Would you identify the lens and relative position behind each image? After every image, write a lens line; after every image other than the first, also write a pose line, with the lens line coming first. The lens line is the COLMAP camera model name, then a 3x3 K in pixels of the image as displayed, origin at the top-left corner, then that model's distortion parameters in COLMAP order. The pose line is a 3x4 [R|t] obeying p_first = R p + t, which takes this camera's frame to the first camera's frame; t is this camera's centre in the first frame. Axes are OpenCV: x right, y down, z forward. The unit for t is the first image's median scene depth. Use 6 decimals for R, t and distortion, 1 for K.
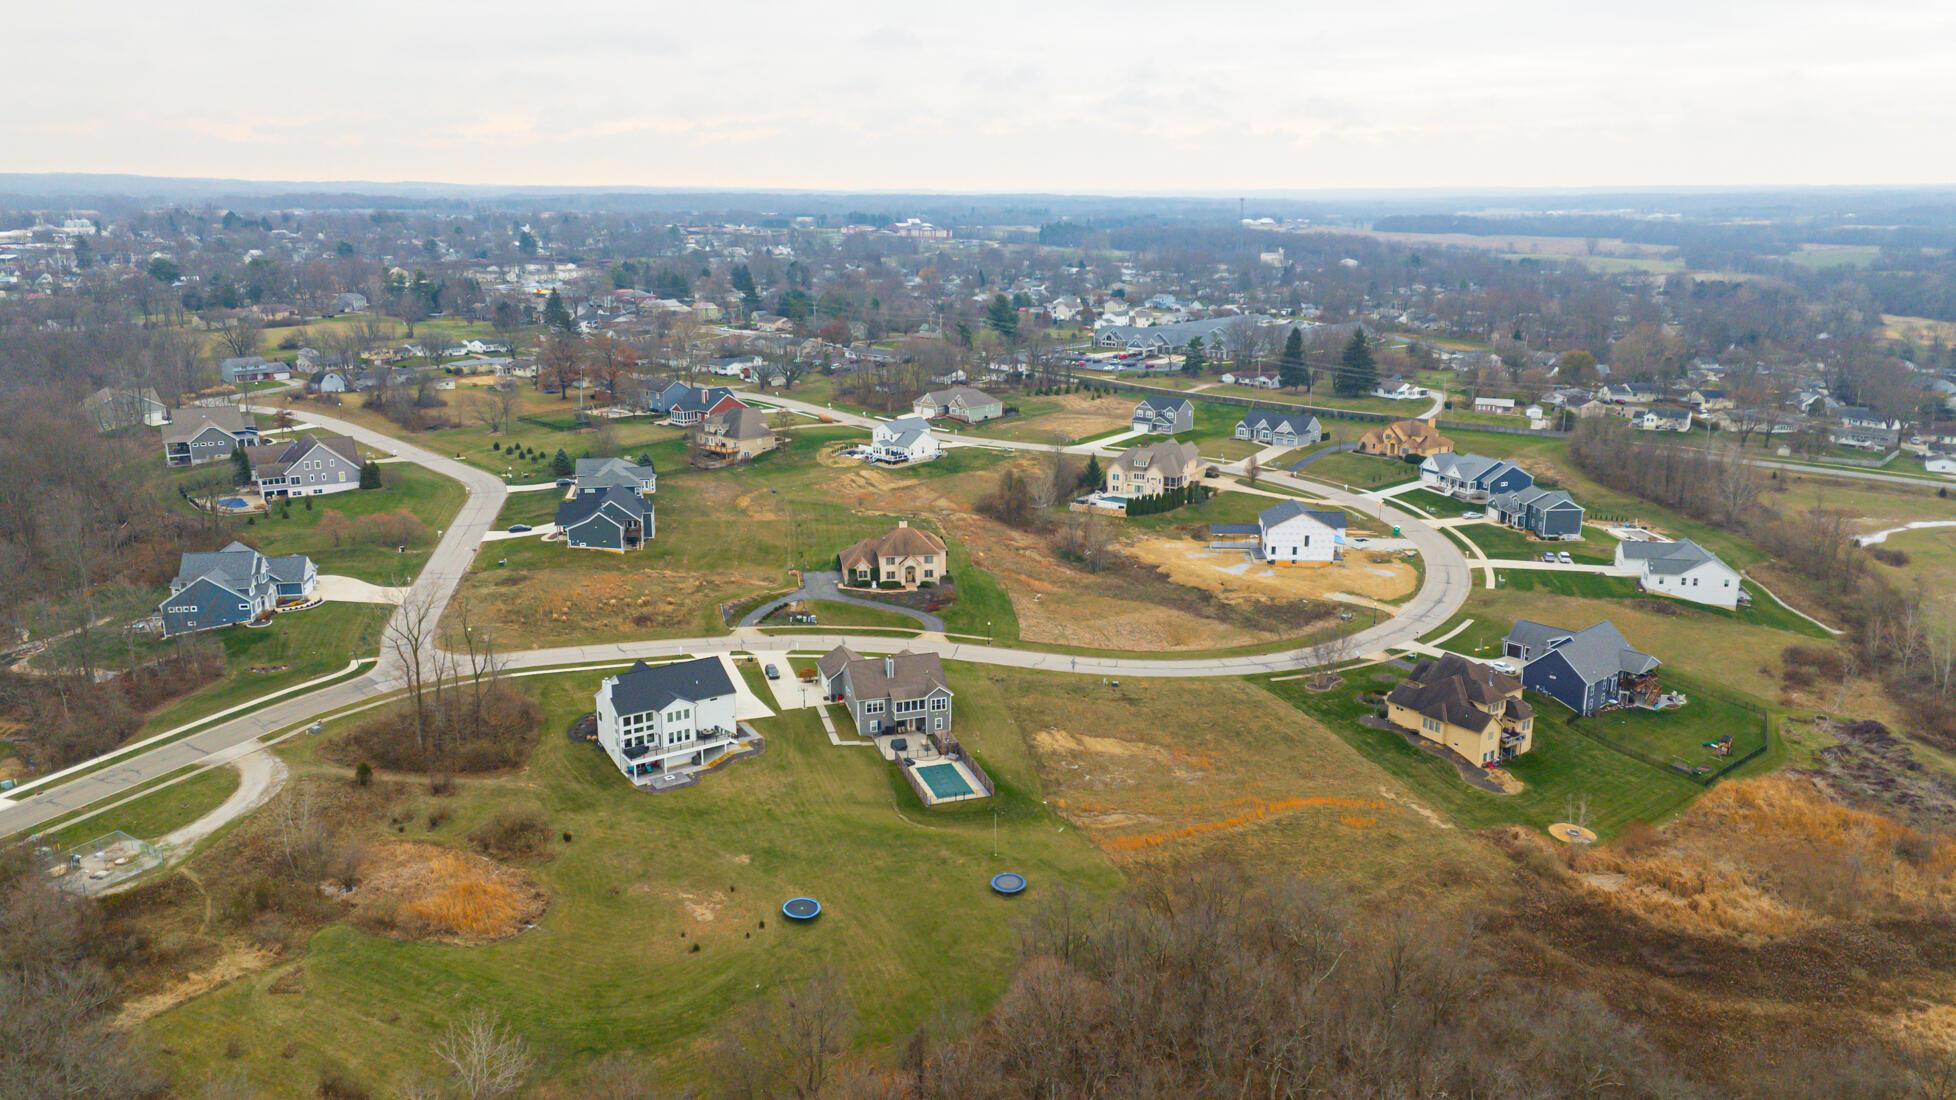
lens RADIAL K [[1432.1, 0, 1005.9], [0, 1432.1, 551.6], [0, 0, 1]] dist [0.098289, -0.078366]
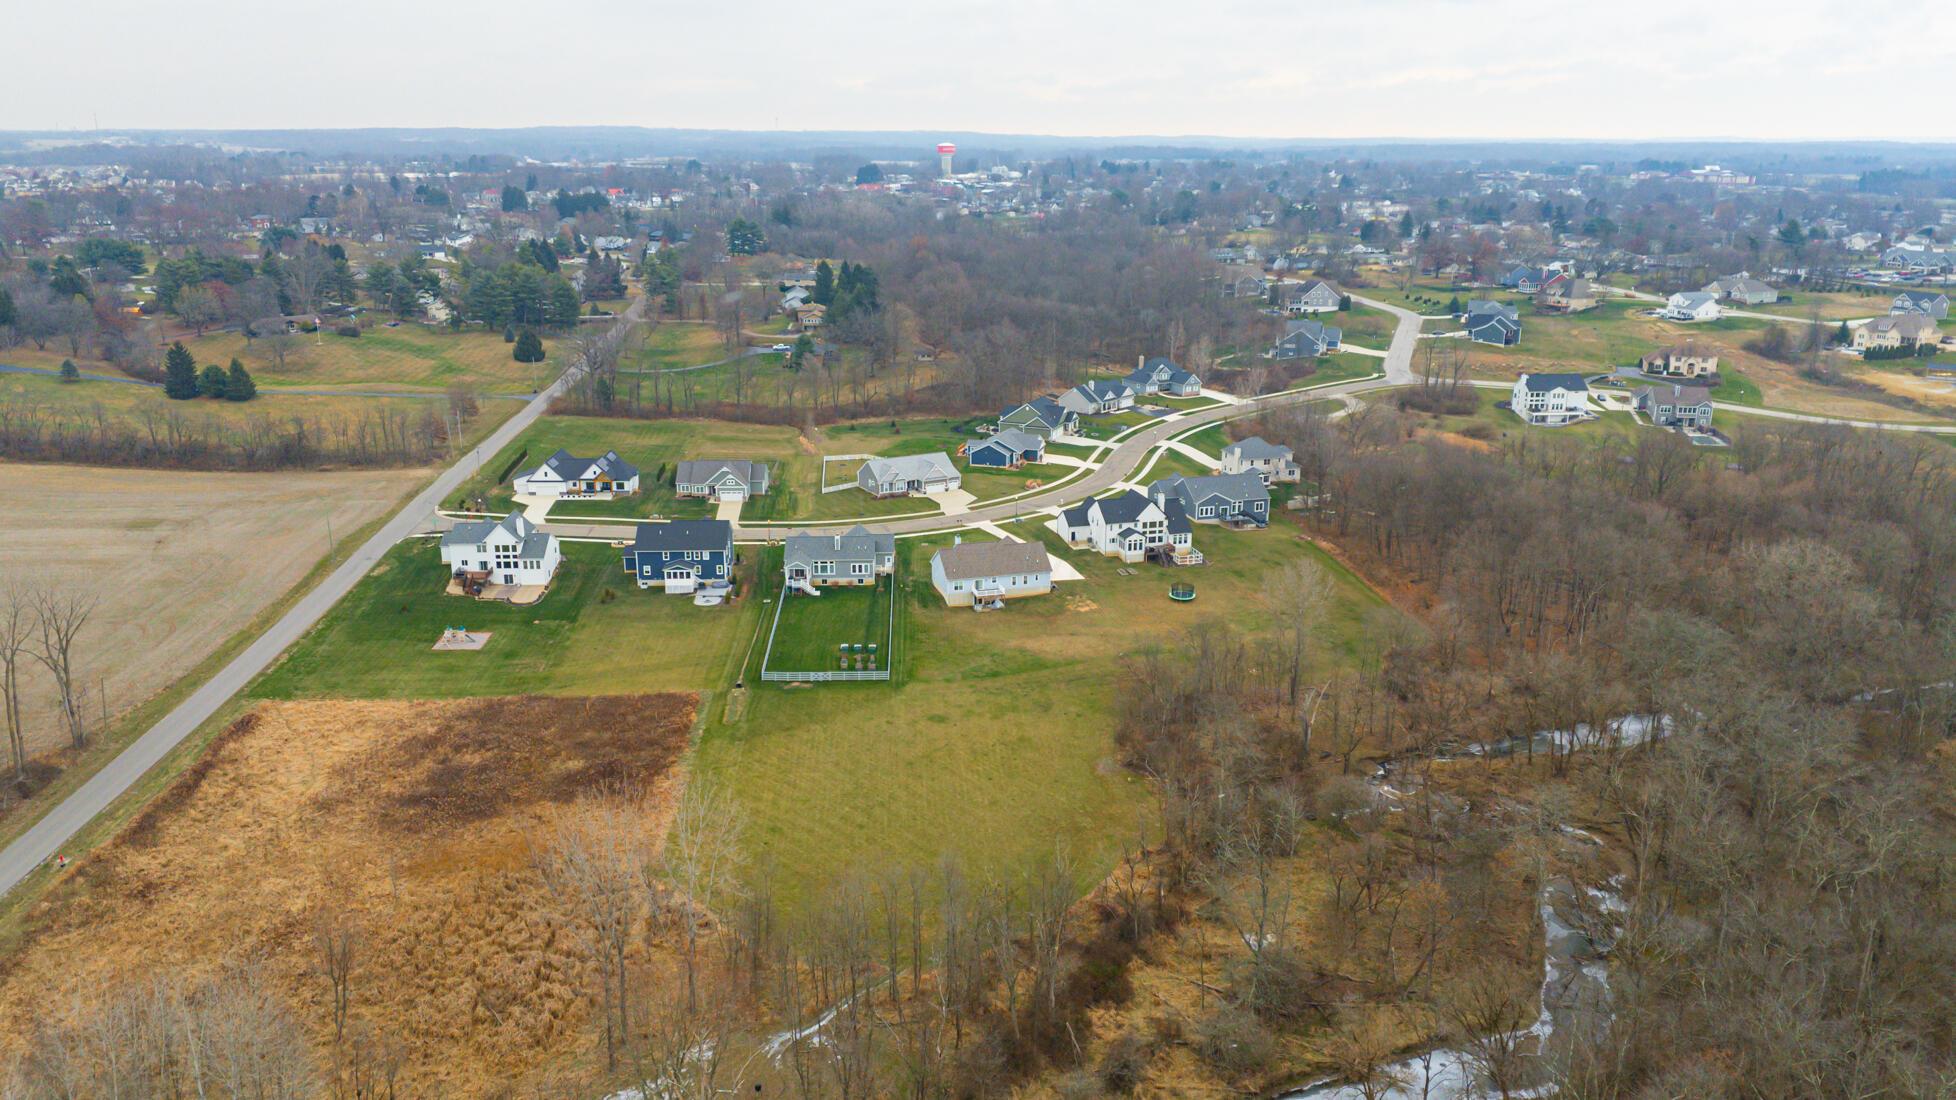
lens RADIAL K [[1432.1, 0, 1005.9], [0, 1432.1, 551.6], [0, 0, 1]] dist [0.098289, -0.078366]
pose [[0.878895, 0.136645, -0.457025, 0.026334], [-0.122616, 0.990616, 0.060382, 0.165203], [0.460987, 0.002970, 0.887402, -0.622844]]
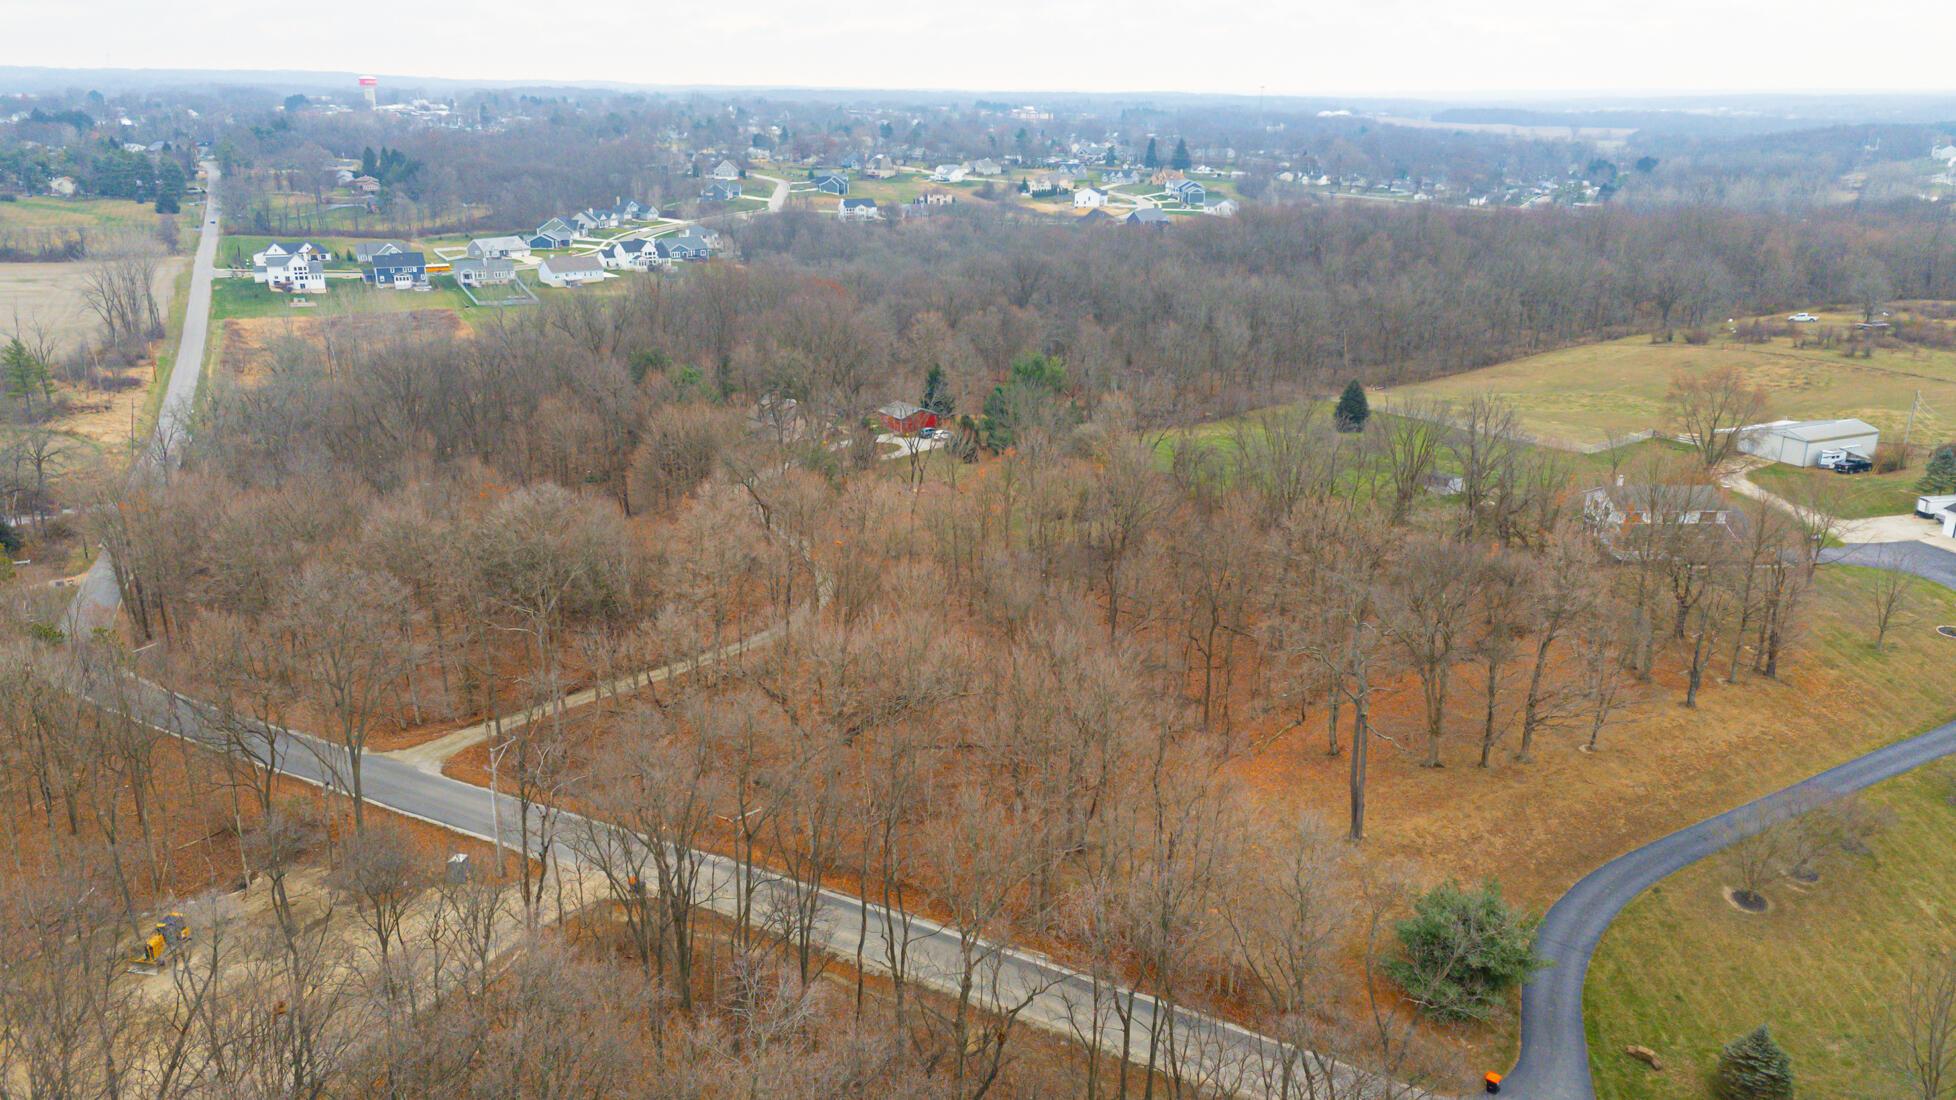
lens RADIAL K [[1432.1, 0, 1005.9], [0, 1432.1, 551.6], [0, 0, 1]] dist [0.098289, -0.078366]
pose [[0.994509, 0.035730, -0.098358, 0.287726], [-0.029656, 0.997601, 0.062546, 0.404889], [0.100357, -0.059286, 0.993184, -1.433188]]
